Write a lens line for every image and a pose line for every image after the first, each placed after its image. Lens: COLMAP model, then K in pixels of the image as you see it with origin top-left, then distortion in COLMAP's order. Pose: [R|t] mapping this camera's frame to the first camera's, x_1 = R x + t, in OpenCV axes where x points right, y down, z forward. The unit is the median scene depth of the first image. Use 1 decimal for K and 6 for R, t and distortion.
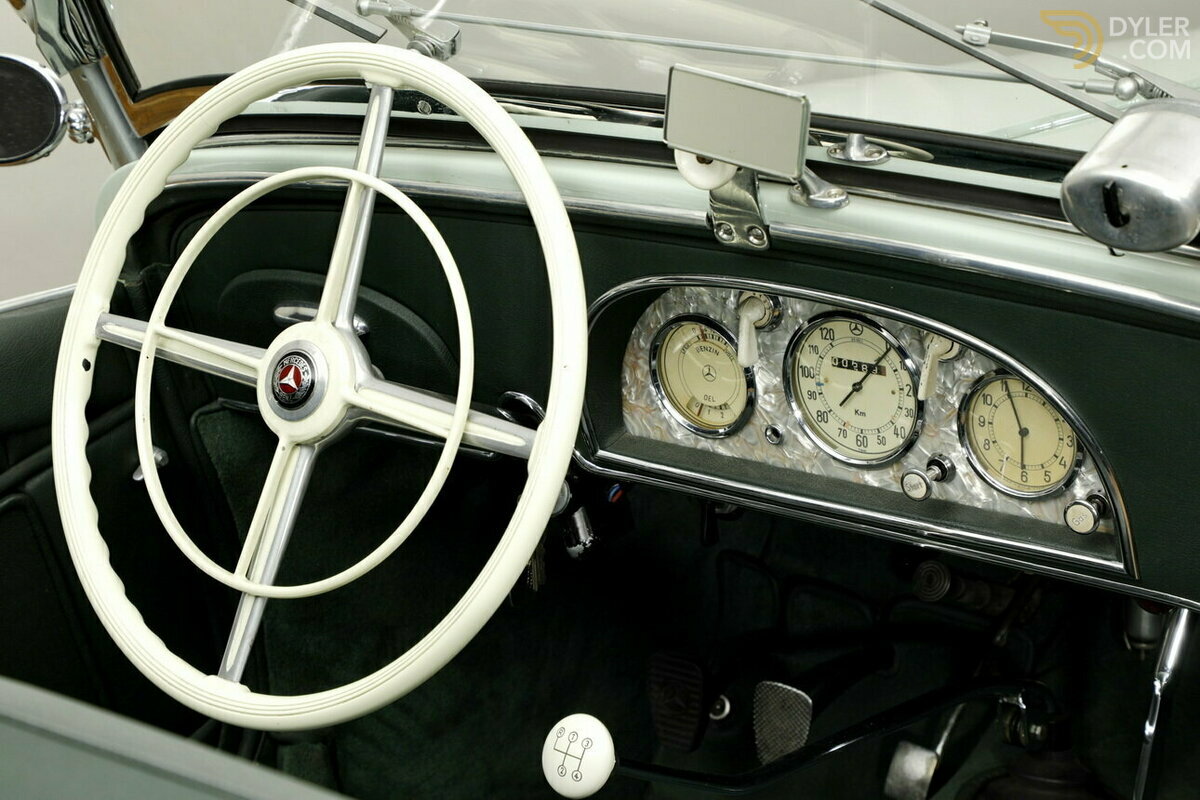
lens RADIAL K [[3187.2, 0, 600.0], [0, 3187.2, 400.0], [0, 0, 1]] dist [0.067604, 0.248126]
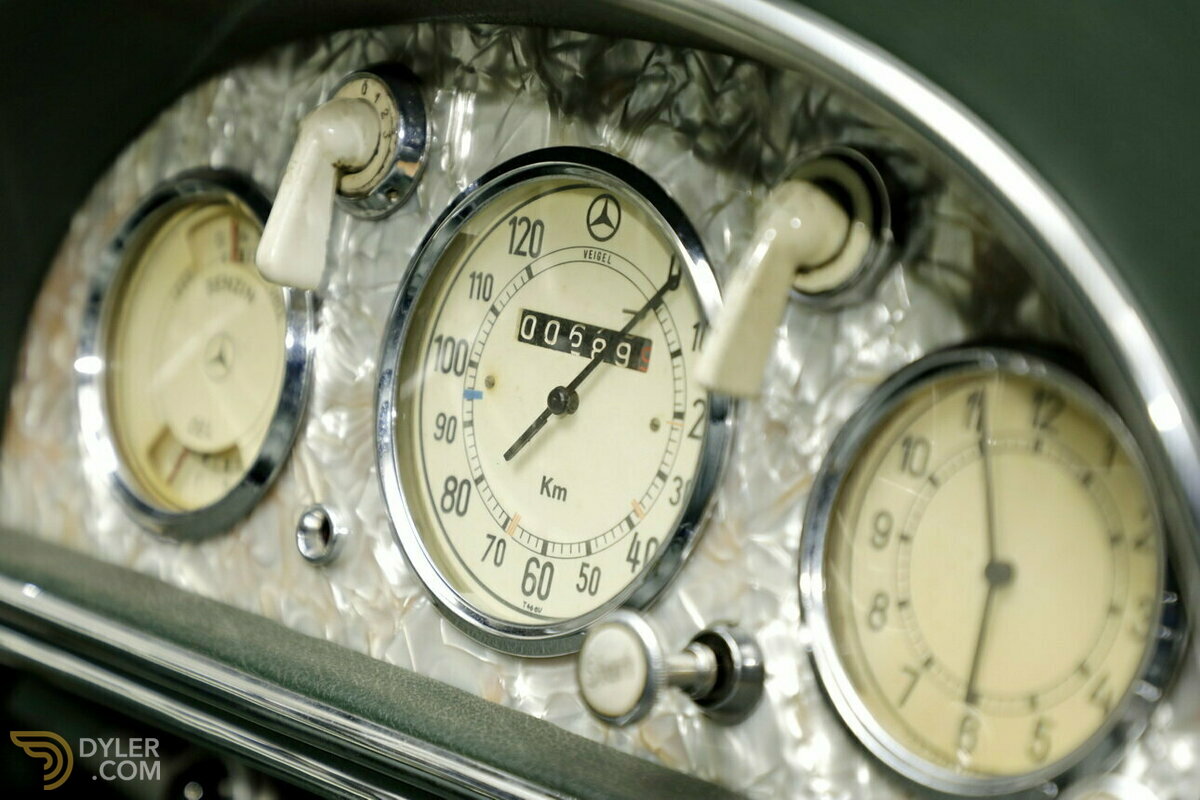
lens RADIAL K [[3628.7, 0, 600.0], [0, 3628.7, 400.0], [0, 0, 1]] dist [0.387928, -0.365870]
pose [[0.957389, 0.258095, -0.129587, 0.131854], [-0.282888, 0.928410, -0.240893, 0.083431], [0.058136, 0.267287, 0.961862, 0.644647]]
